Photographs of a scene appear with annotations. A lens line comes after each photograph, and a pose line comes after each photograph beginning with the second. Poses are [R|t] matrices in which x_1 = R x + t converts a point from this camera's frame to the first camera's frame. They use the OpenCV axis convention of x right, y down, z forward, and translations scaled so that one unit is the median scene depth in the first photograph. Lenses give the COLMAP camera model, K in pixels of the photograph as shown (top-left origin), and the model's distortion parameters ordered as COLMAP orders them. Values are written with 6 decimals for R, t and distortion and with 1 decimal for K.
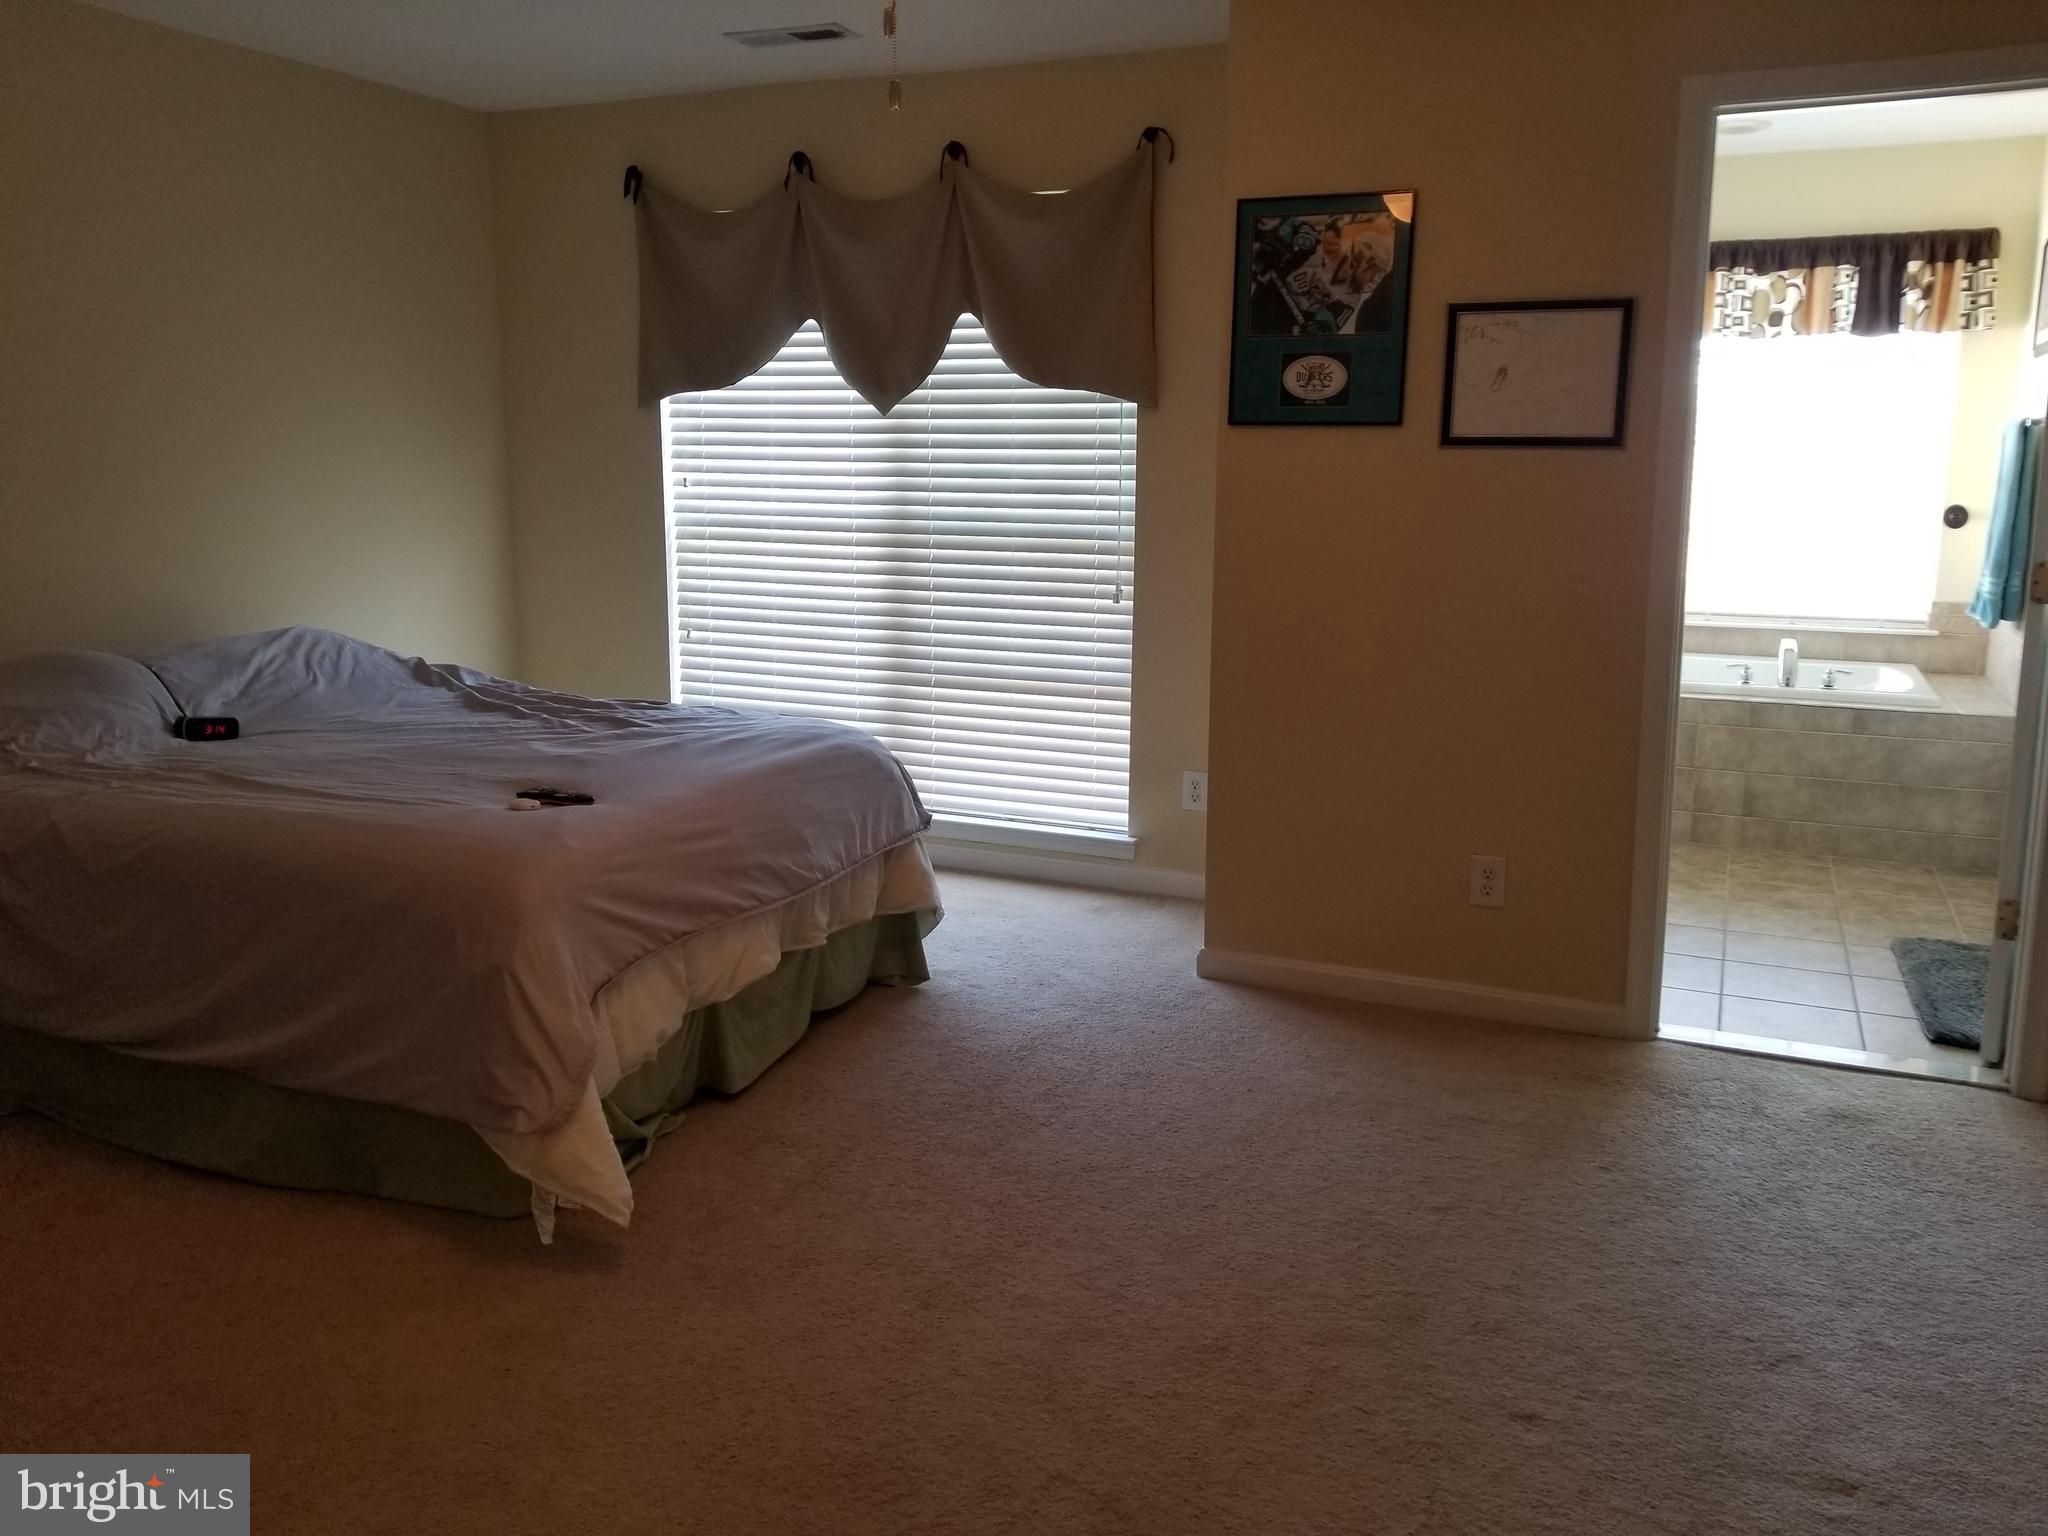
lens RADIAL K [[1621.8, 0, 1019.3], [0, 1621.8, 774.0], [0, 0, 1]] dist [0.013623, 0.014538]
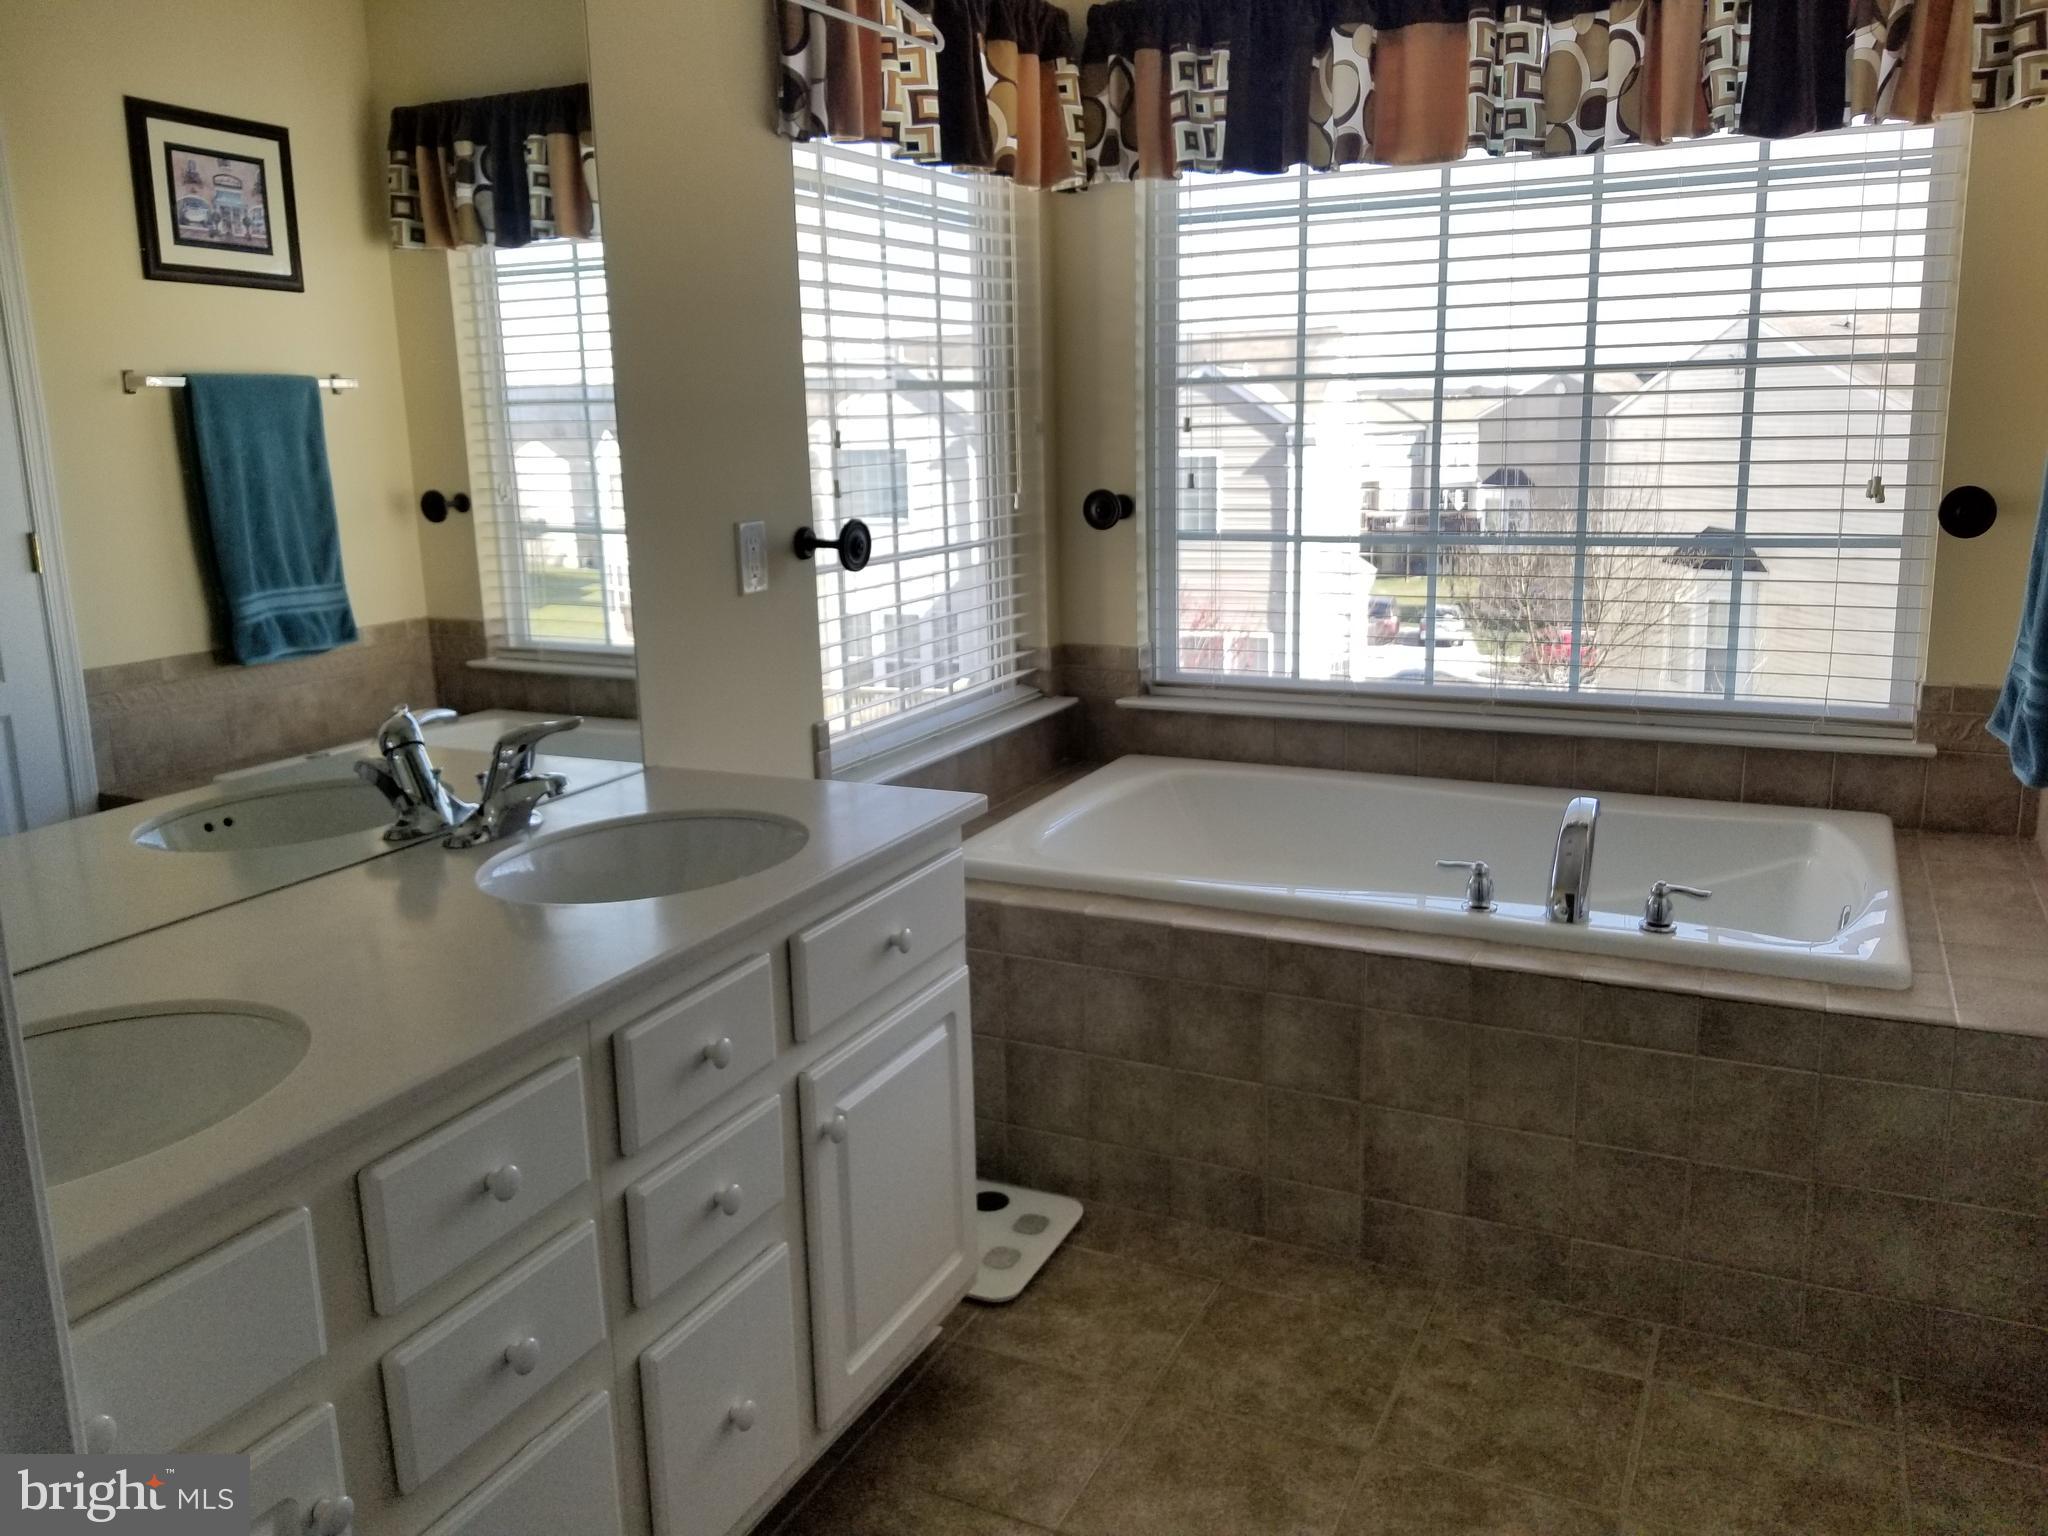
lens RADIAL K [[1621.8, 0, 1028.1], [0, 1621.8, 759.3], [0, 0, 1]] dist [0.013623, 0.014538]
pose [[0.999473, -0.009909, -0.030918, 0.317703], [0.010368, 0.999838, 0.014705, -0.098120], [0.030767, -0.015018, 0.999414, 0.520959]]
